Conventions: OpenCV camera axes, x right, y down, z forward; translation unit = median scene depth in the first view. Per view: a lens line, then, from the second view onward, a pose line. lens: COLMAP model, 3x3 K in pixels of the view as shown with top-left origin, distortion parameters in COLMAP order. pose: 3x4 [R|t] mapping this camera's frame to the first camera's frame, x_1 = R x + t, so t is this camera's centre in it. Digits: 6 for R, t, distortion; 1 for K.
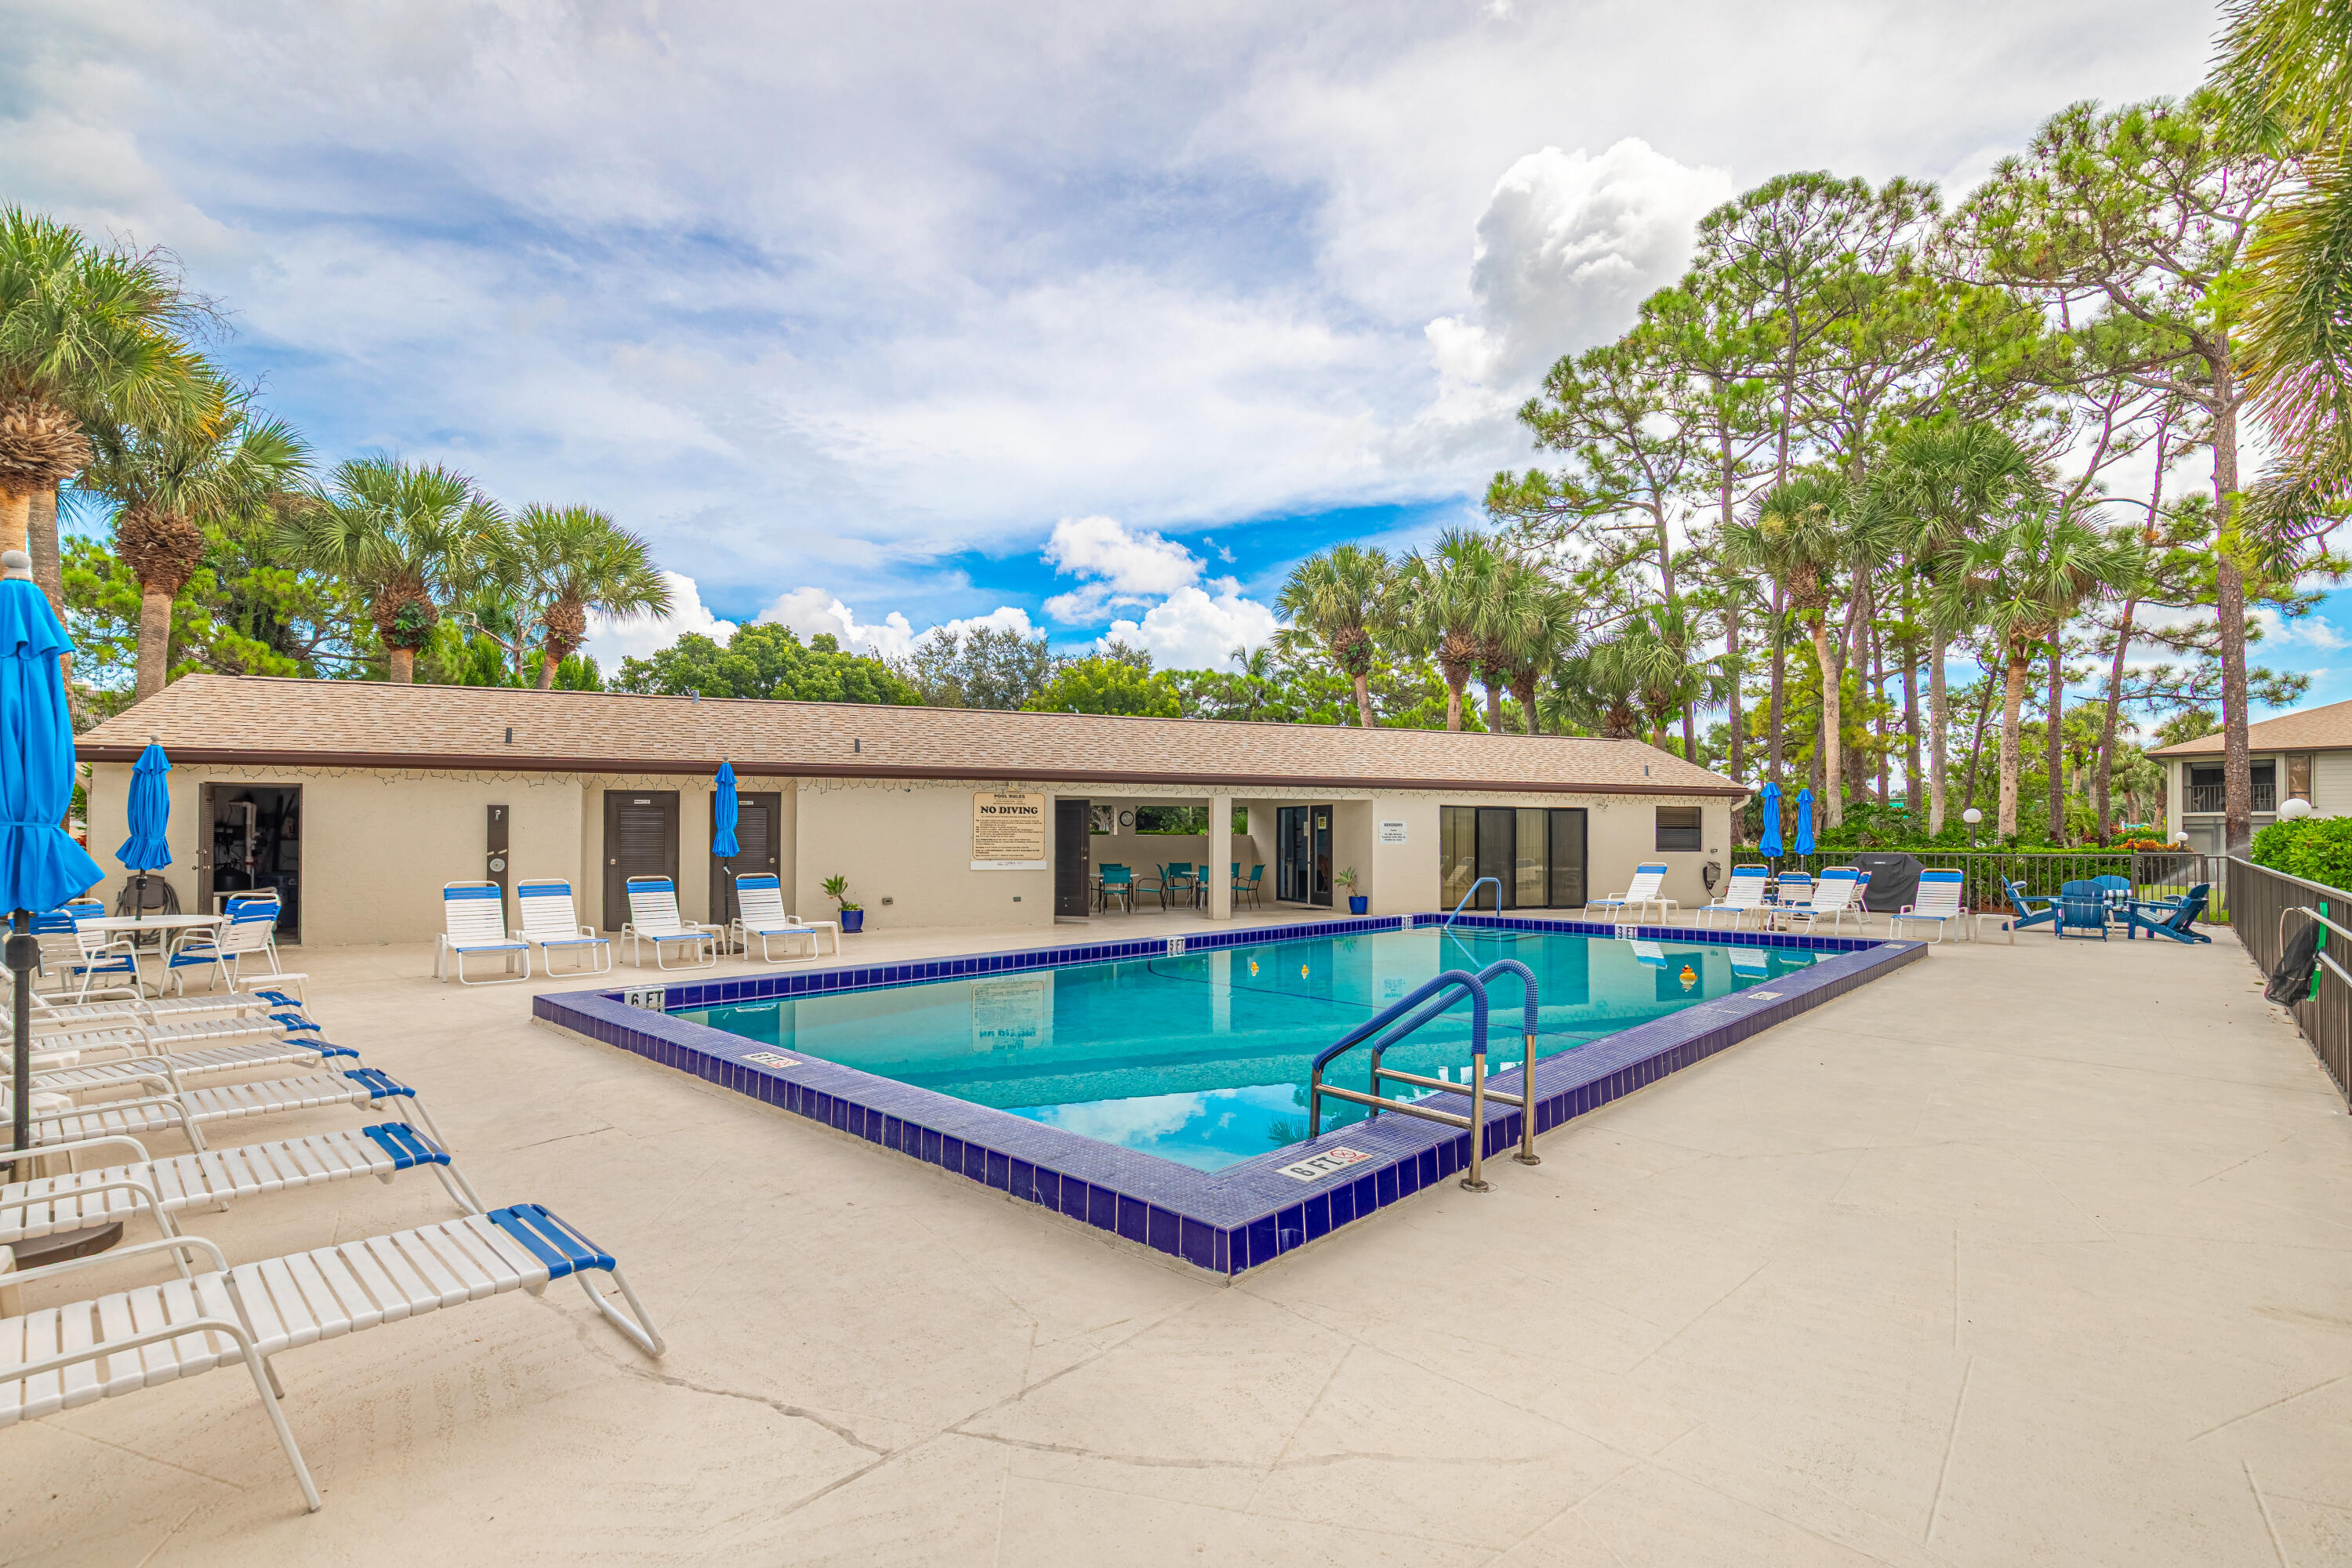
lens RADIAL K [[1070.3, 0, 1177.7], [0, 1070.3, 827.3], [0, 0, 1]] dist [0.000142, 0.000018]
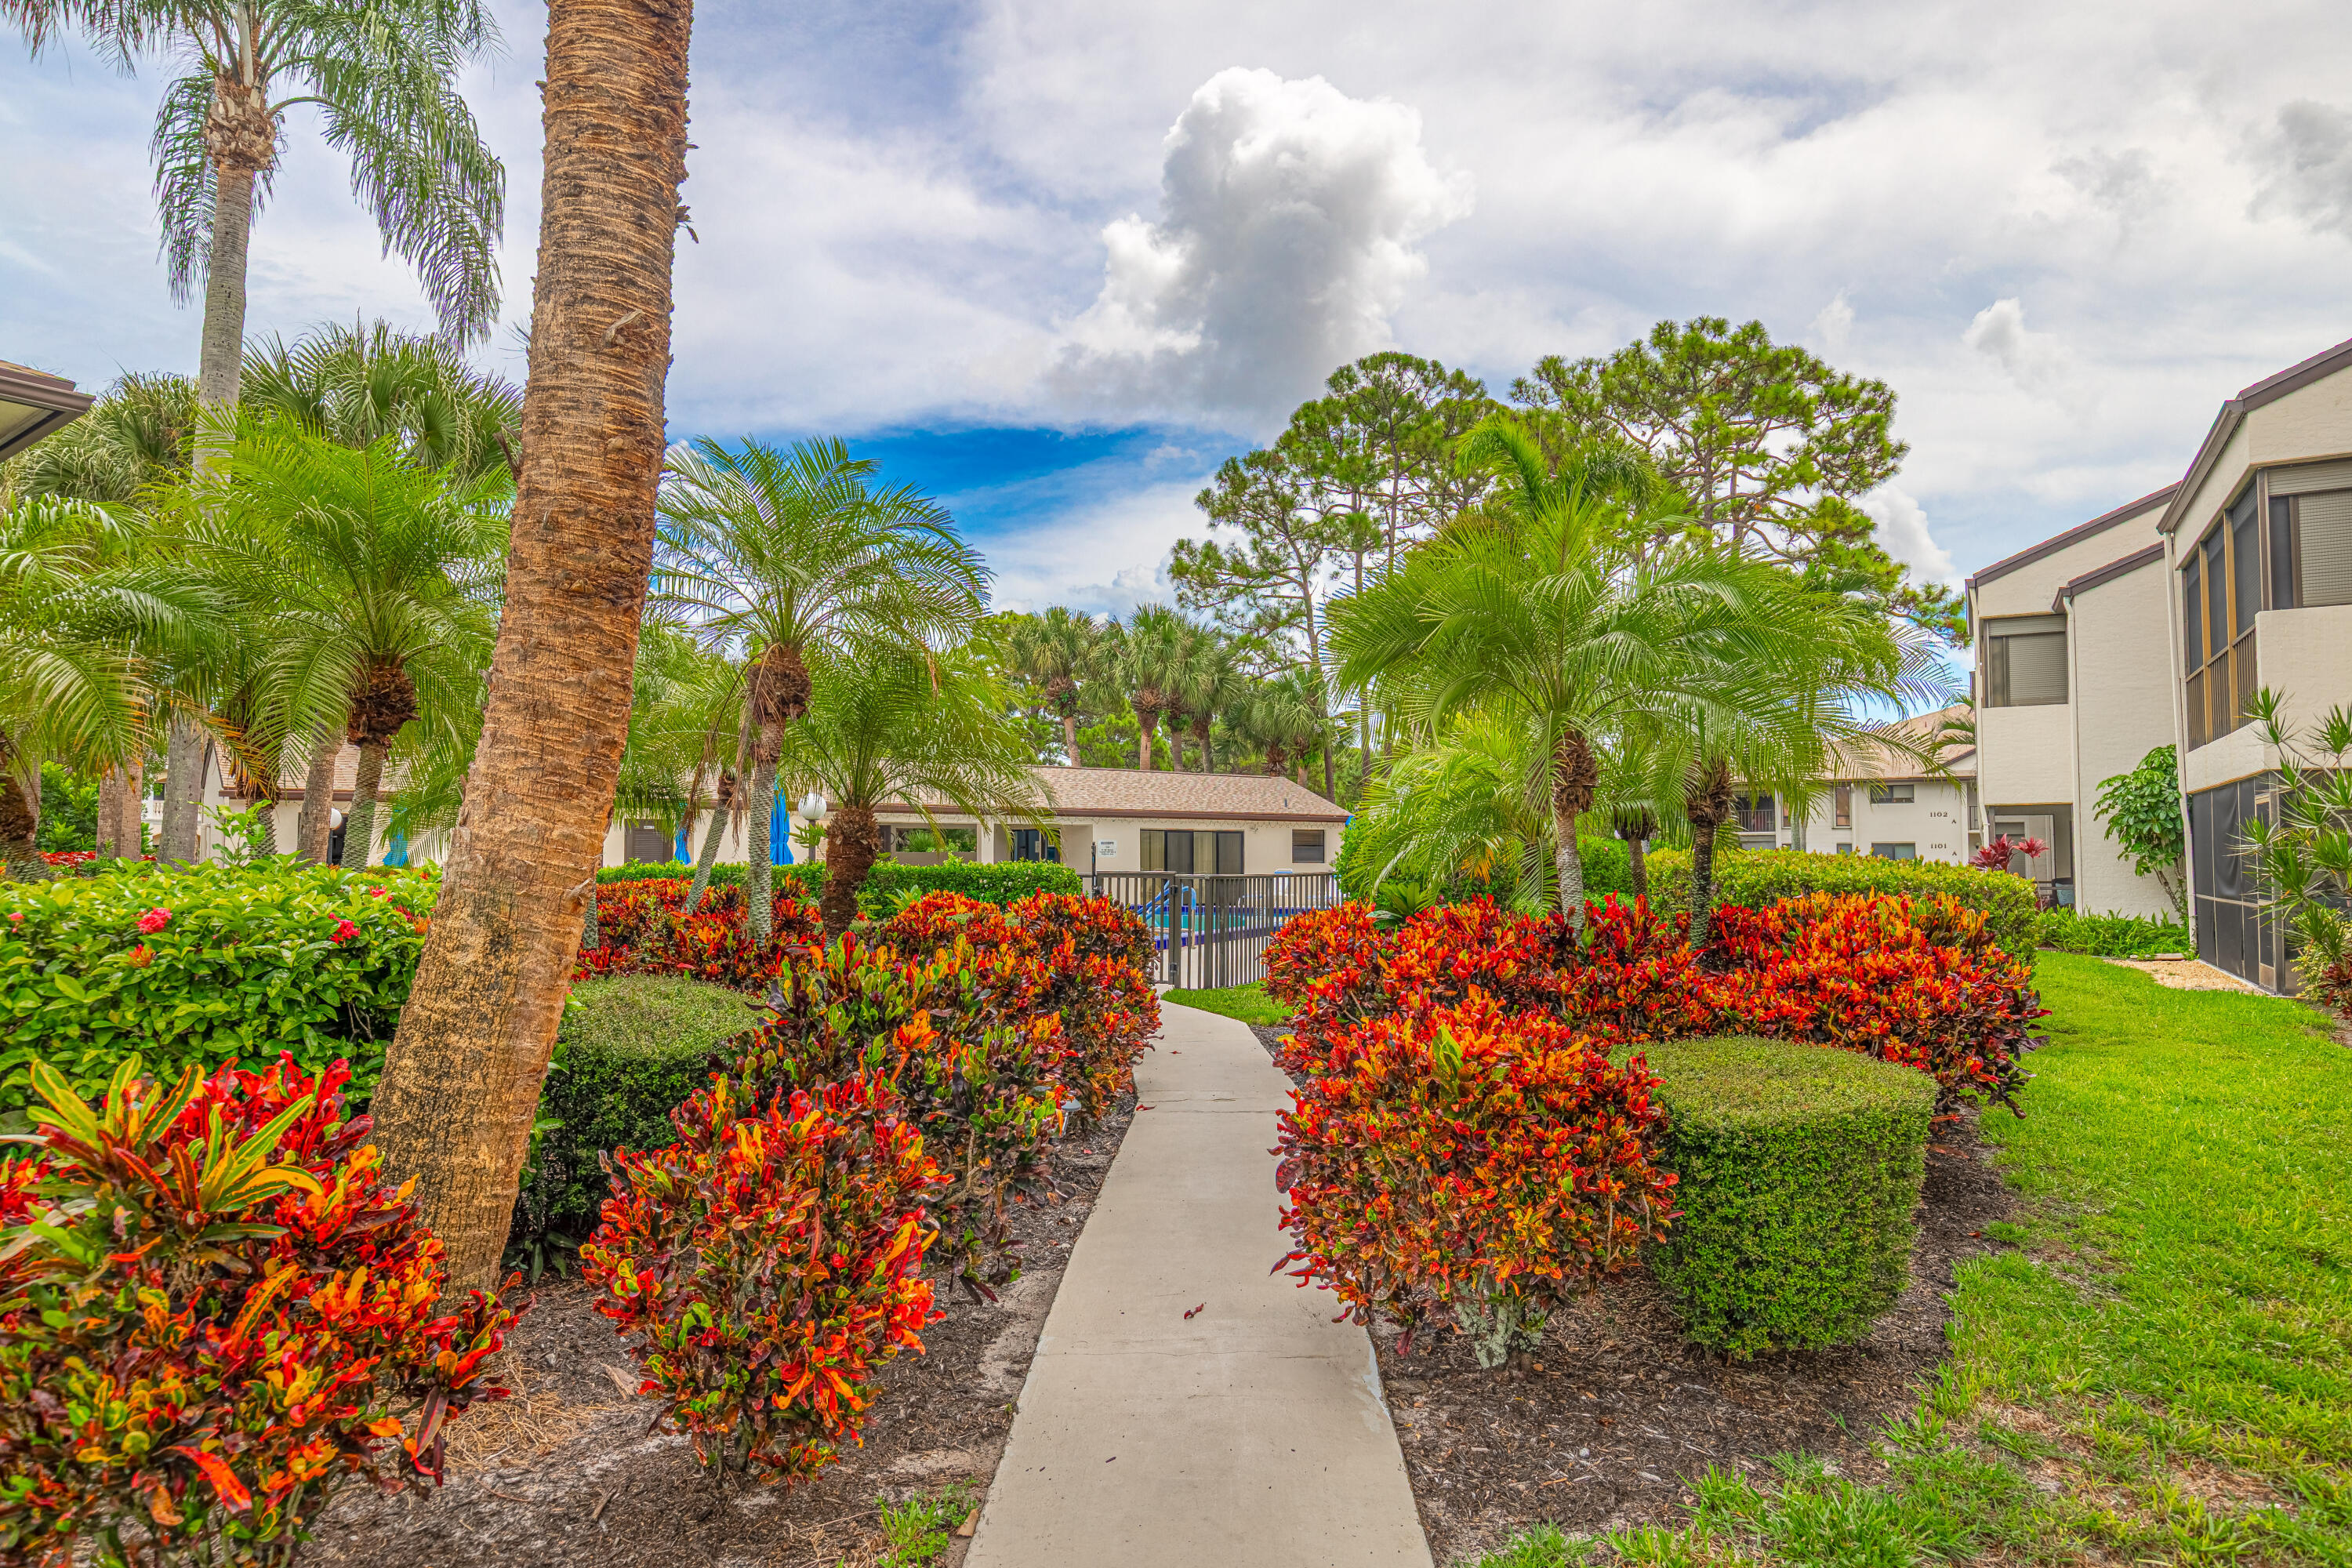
lens RADIAL K [[1467.4, 0, 1176.0], [0, 1467.4, 784.0], [0, 0, 1]] dist [0.000354, 0.000237]
pose [[0.959971, 0.008732, 0.279963, -0.162418], [0.001438, 0.999347, -0.036100, -0.007921], [-0.280095, 0.035057, 0.959332, -0.564755]]
